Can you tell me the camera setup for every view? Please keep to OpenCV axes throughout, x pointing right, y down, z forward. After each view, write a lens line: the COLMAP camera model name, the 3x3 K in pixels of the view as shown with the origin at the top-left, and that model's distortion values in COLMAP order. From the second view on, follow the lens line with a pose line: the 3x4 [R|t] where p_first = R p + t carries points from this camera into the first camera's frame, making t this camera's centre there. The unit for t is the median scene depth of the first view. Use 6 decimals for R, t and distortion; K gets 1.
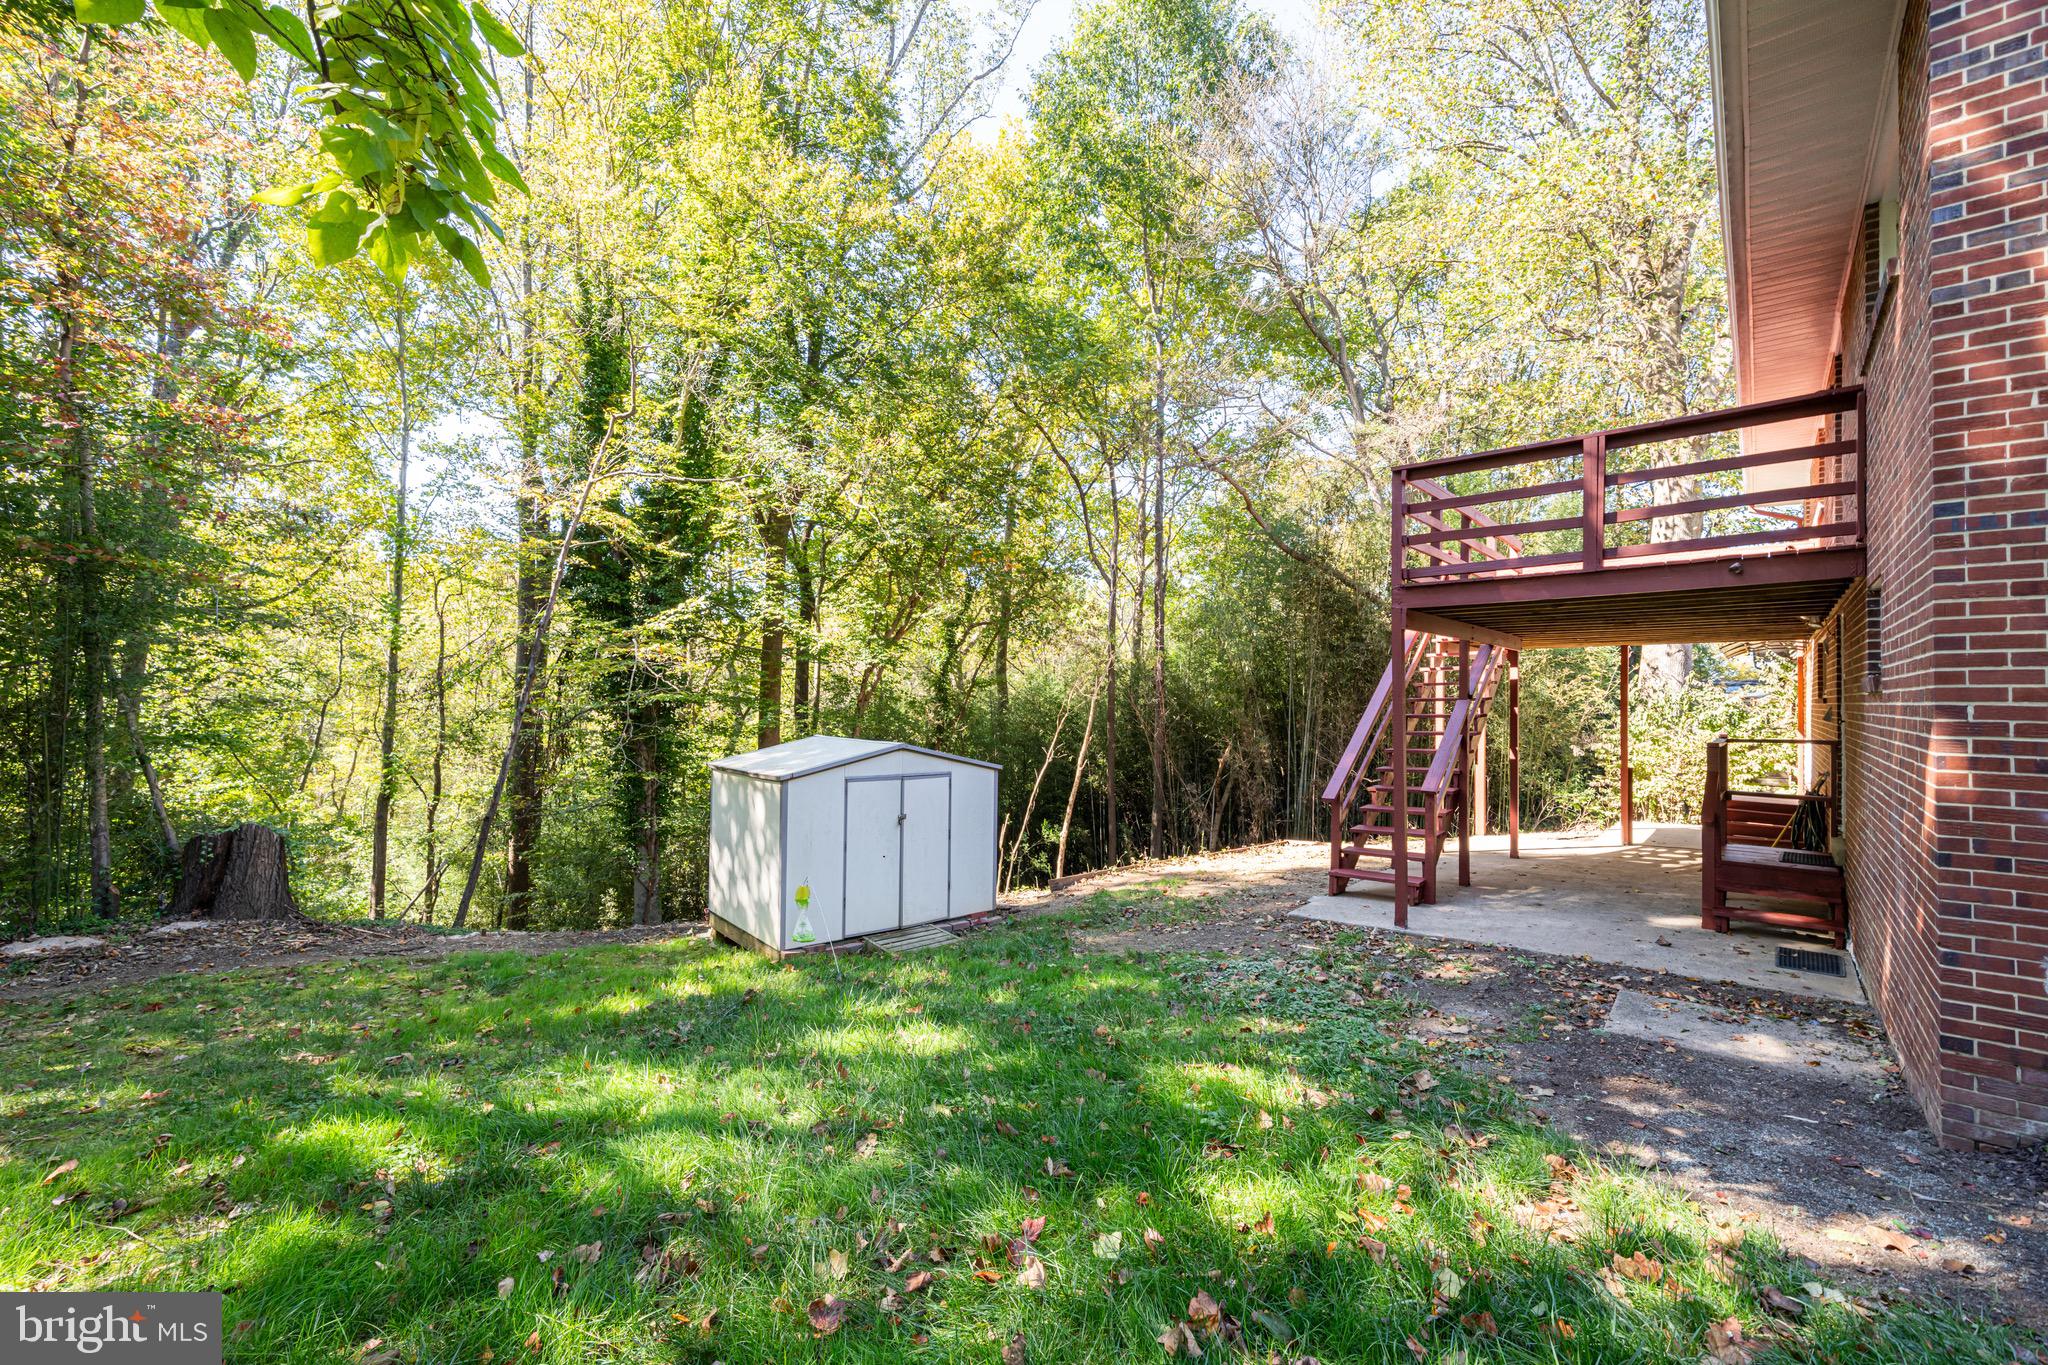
lens RADIAL K [[816.5, 0, 1024.5], [0, 816.5, 684.8], [0, 0, 1]] dist [-0.003940, 0.000560]
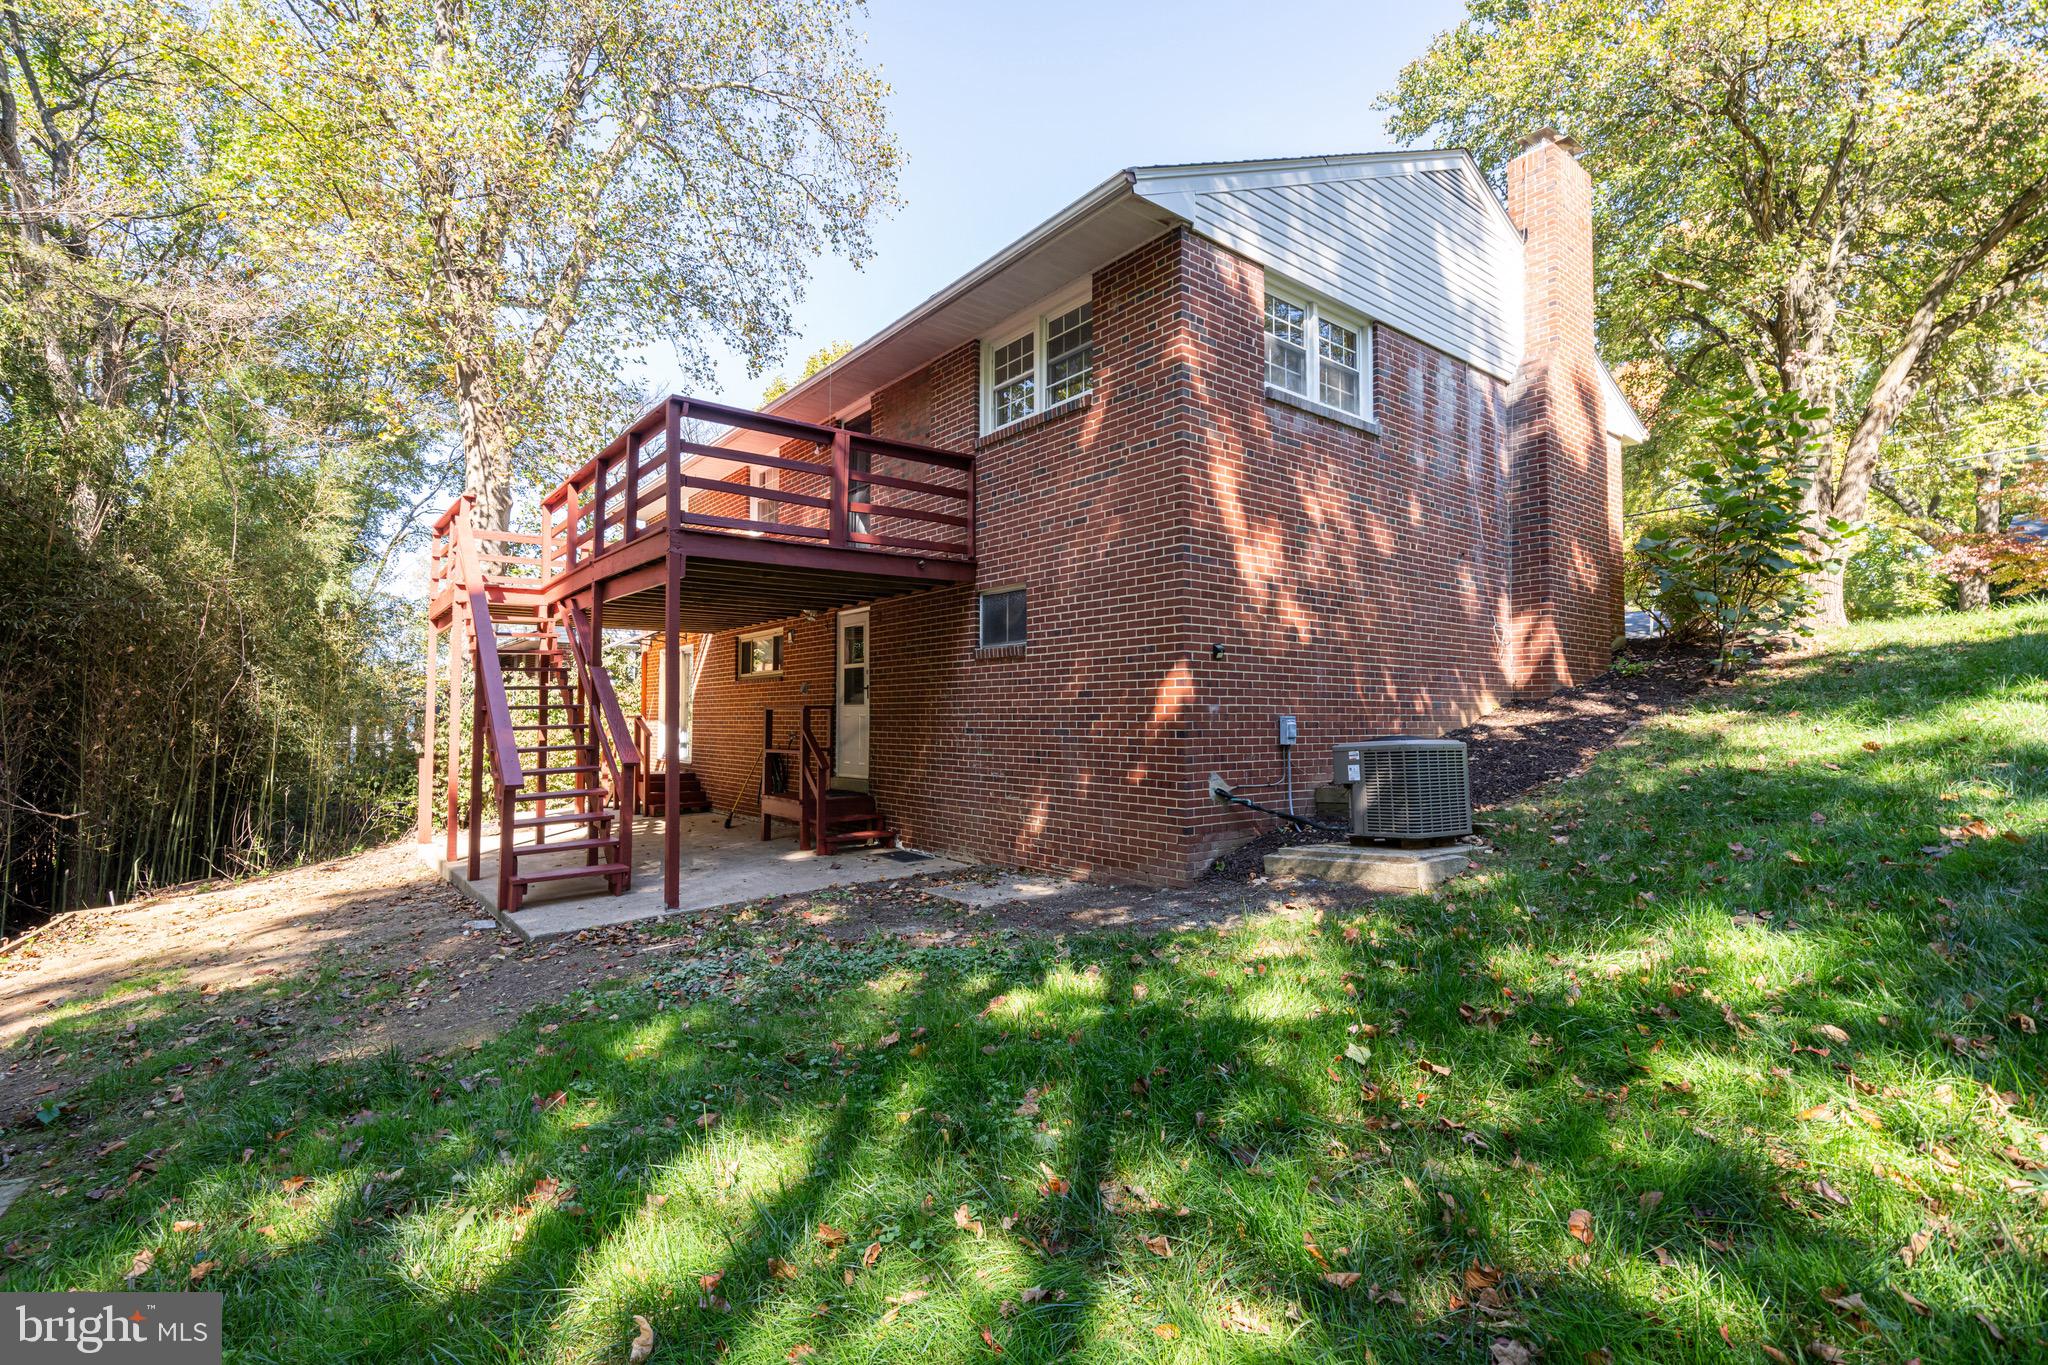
lens RADIAL K [[939.0, 0, 1020.3], [0, 939.0, 680.4], [0, 0, 1]] dist [0.002943, 0.000171]
pose [[0.171232, 0.042036, 0.984334, -0.632877], [-0.018399, 0.999052, -0.039464, 0.110904], [-0.985059, -0.011353, 0.171843, 0.618367]]
